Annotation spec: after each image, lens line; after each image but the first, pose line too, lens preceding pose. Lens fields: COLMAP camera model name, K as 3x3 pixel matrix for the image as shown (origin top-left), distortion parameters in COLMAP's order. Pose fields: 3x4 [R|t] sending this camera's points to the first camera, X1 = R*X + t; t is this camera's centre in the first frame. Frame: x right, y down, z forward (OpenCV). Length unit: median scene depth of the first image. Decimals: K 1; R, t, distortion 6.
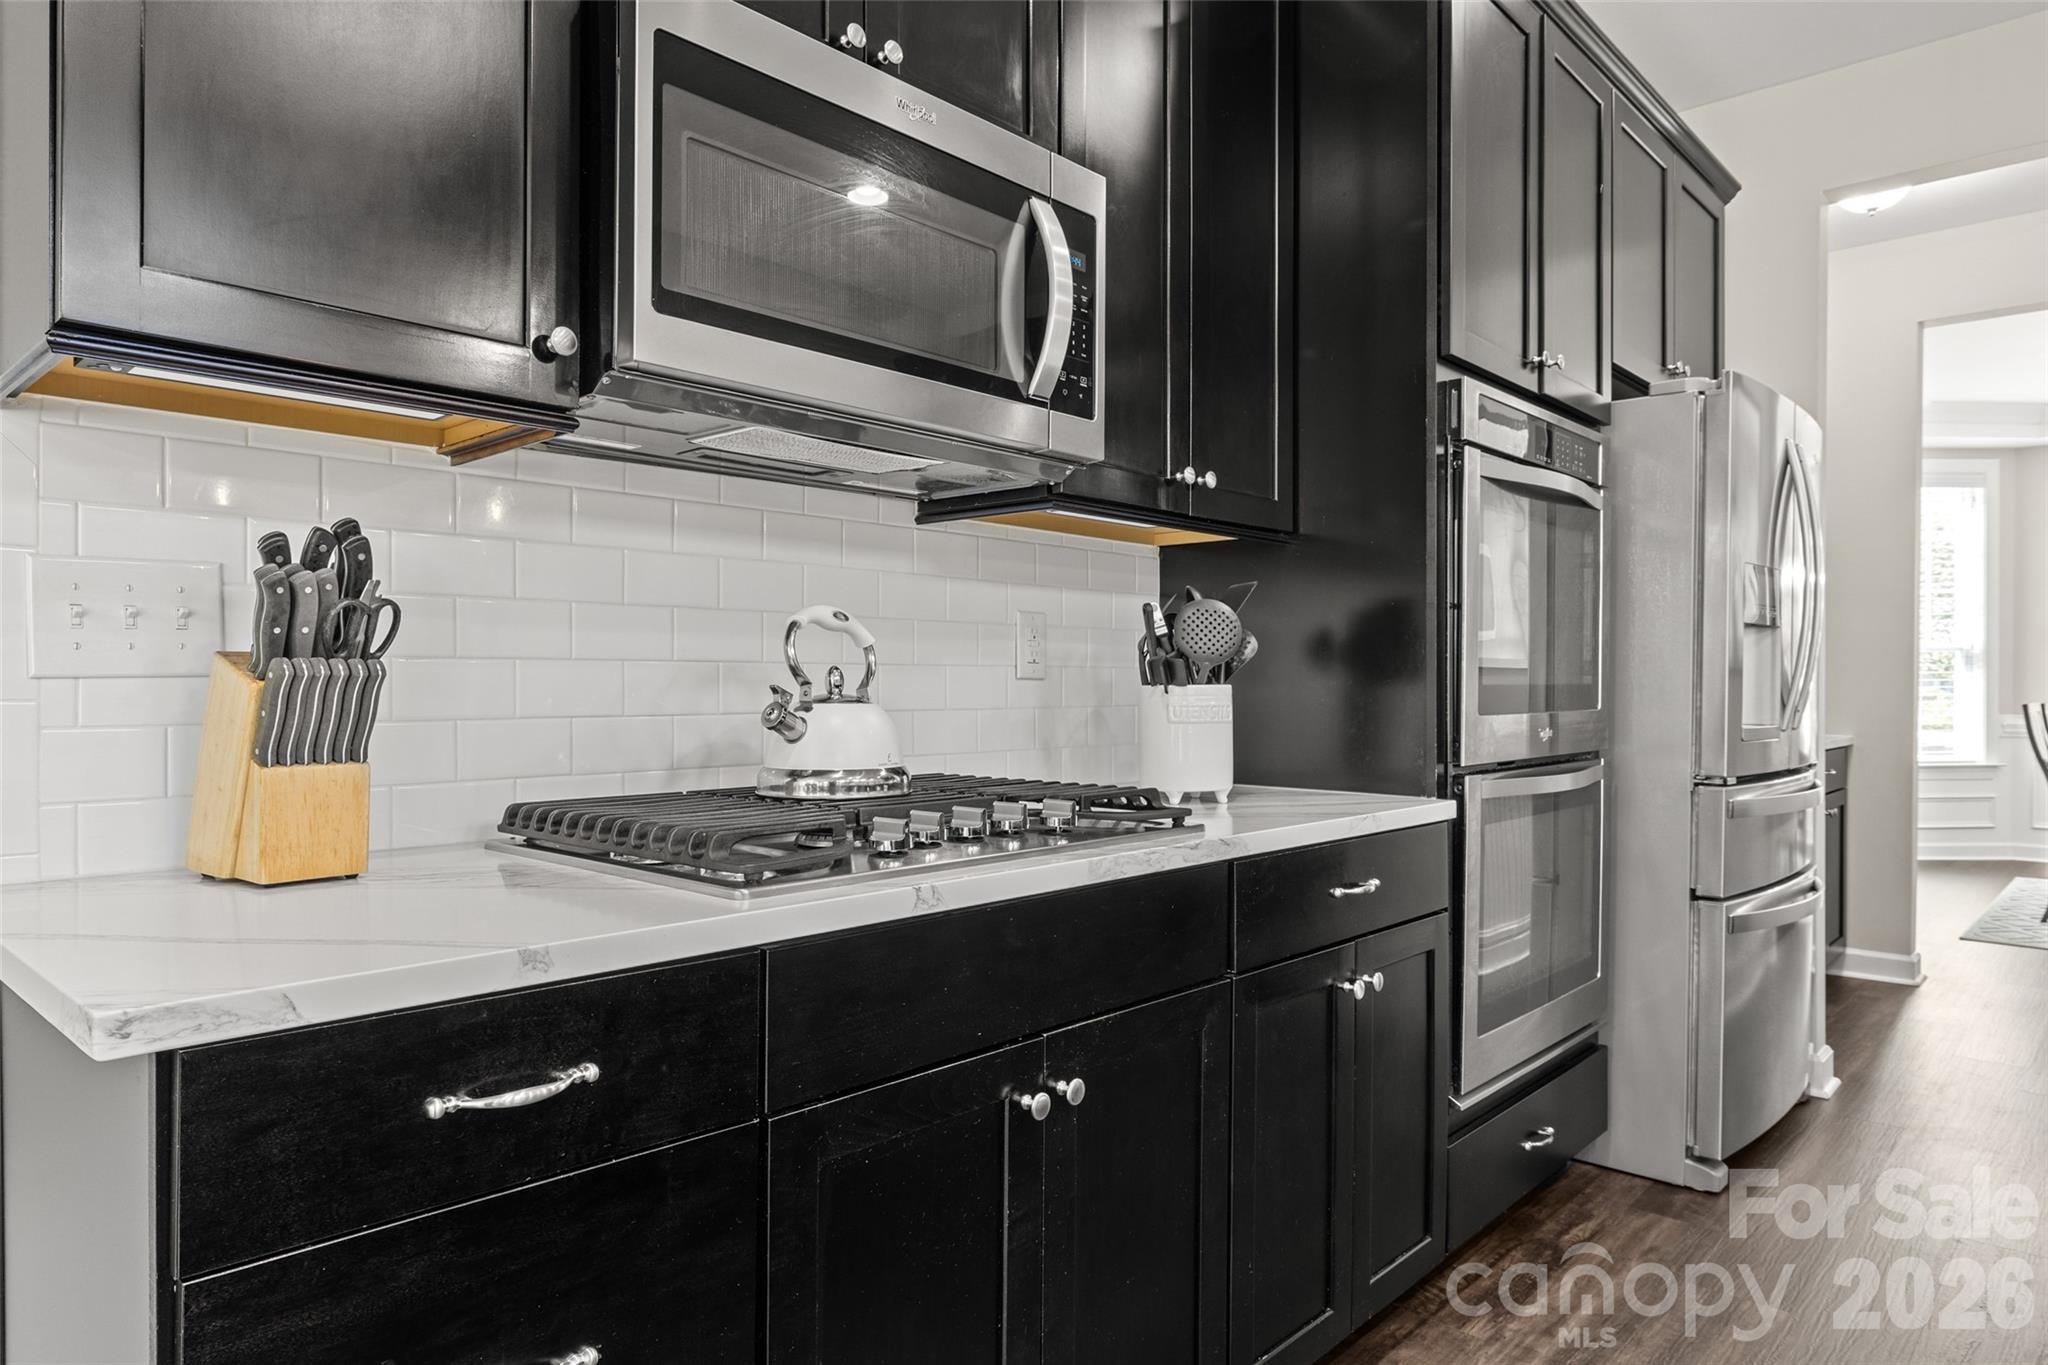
lens RADIAL K [[1292.3, 0, 1024.1], [0, 1292.3, 697.3], [0, 0, 1]] dist [-0.001789, -0.001170]
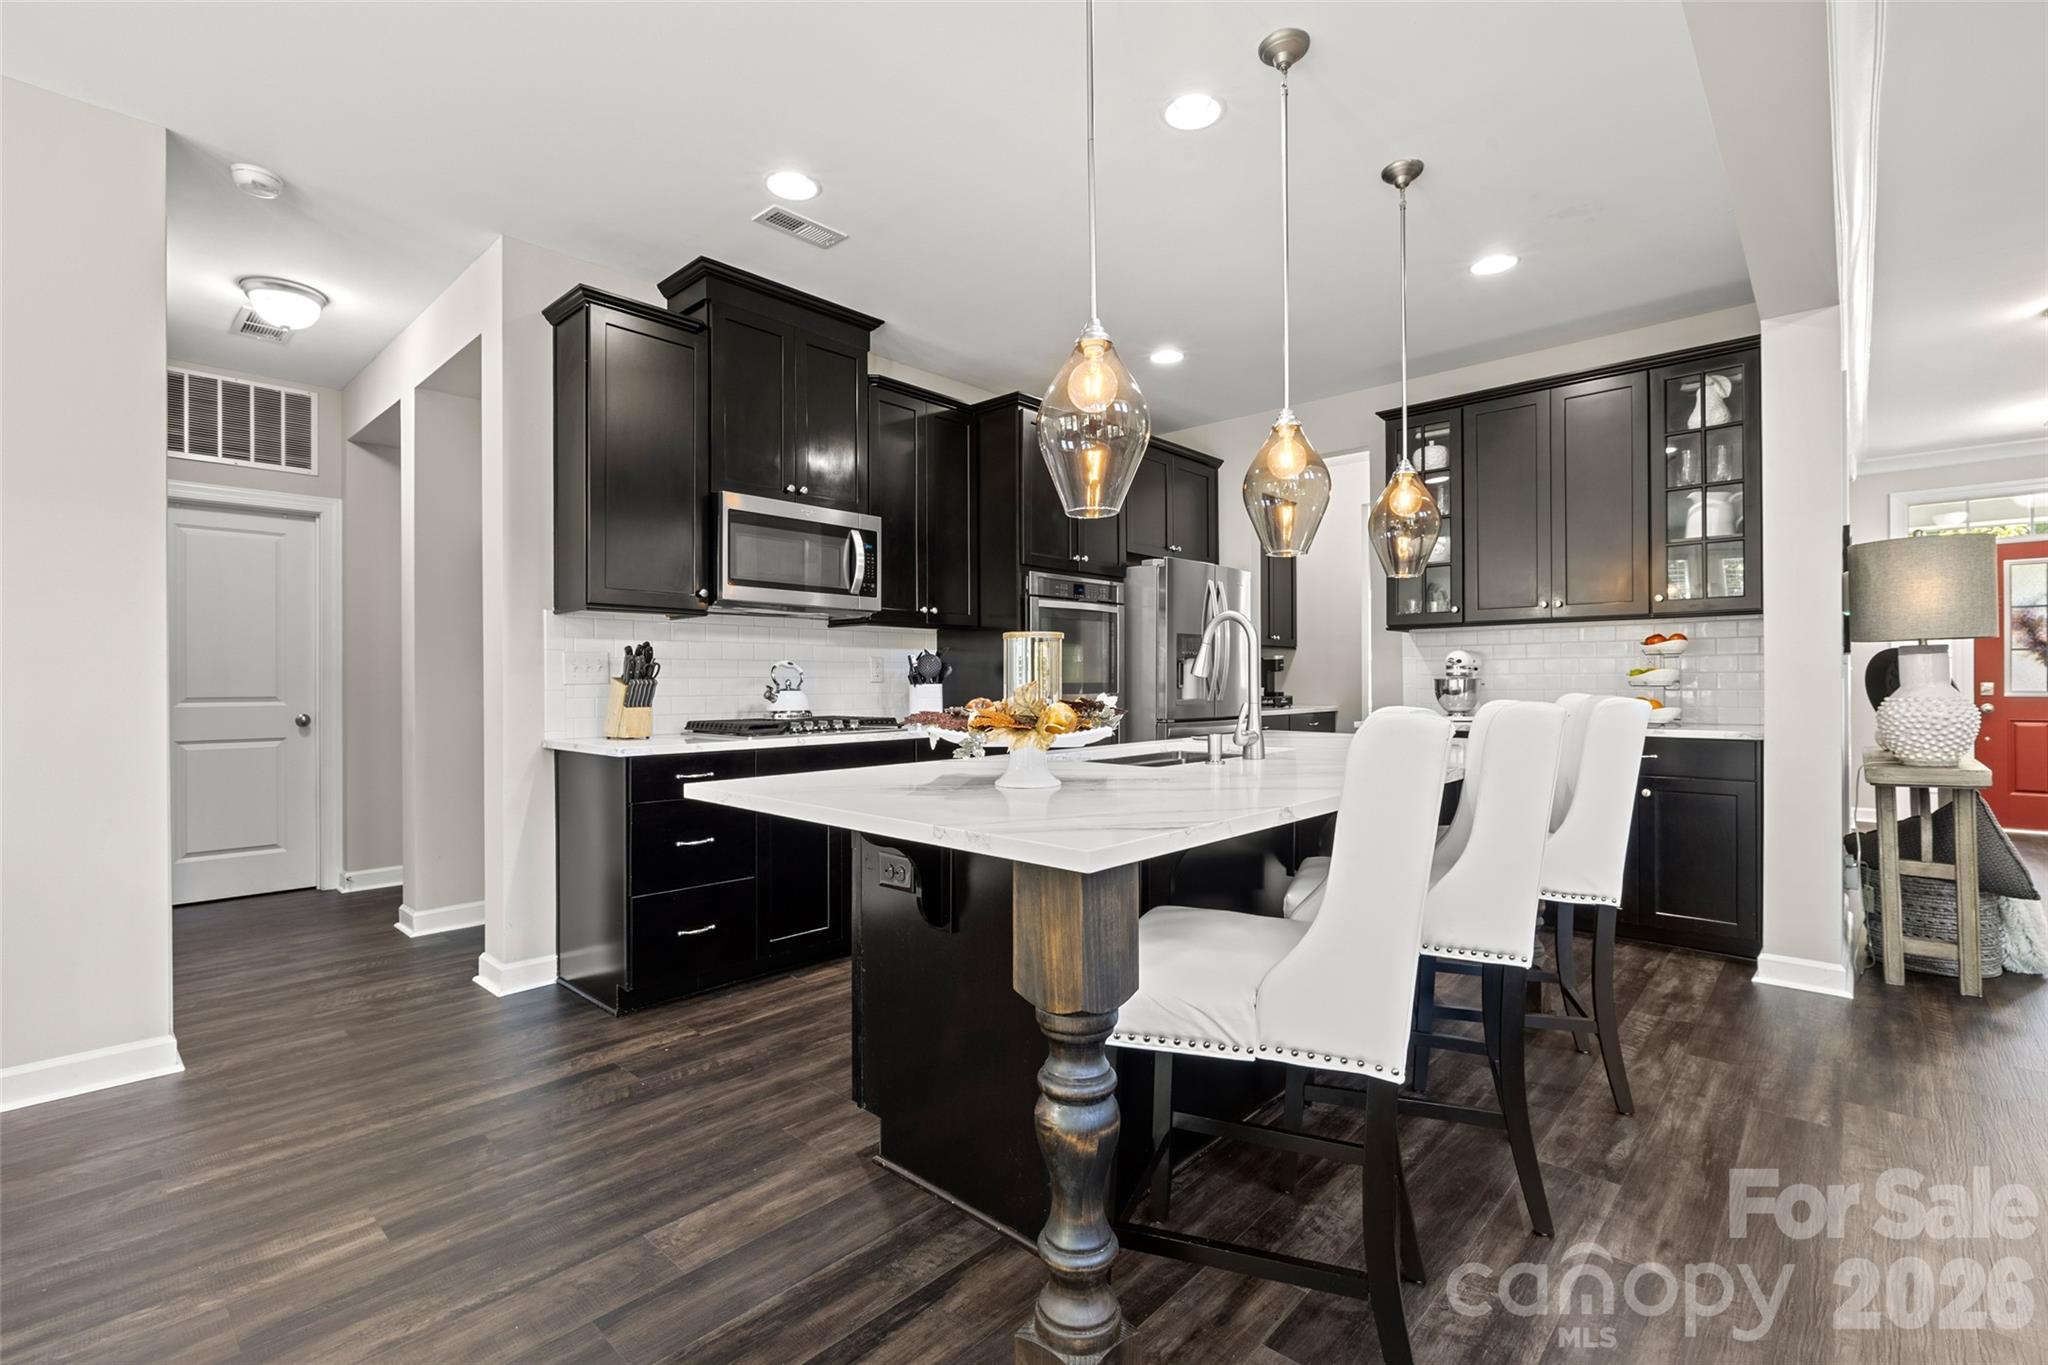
lens RADIAL K [[912.6, 0, 1015.9], [0, 912.6, 683.2], [0, 0, 1]] dist [-0.000995, 0.000133]
pose [[0.999973, -0.006245, -0.003811, 0.435329], [0.006208, 0.999934, -0.009691, 0.011067], [0.003871, 0.009667, 0.999946, -1.284202]]
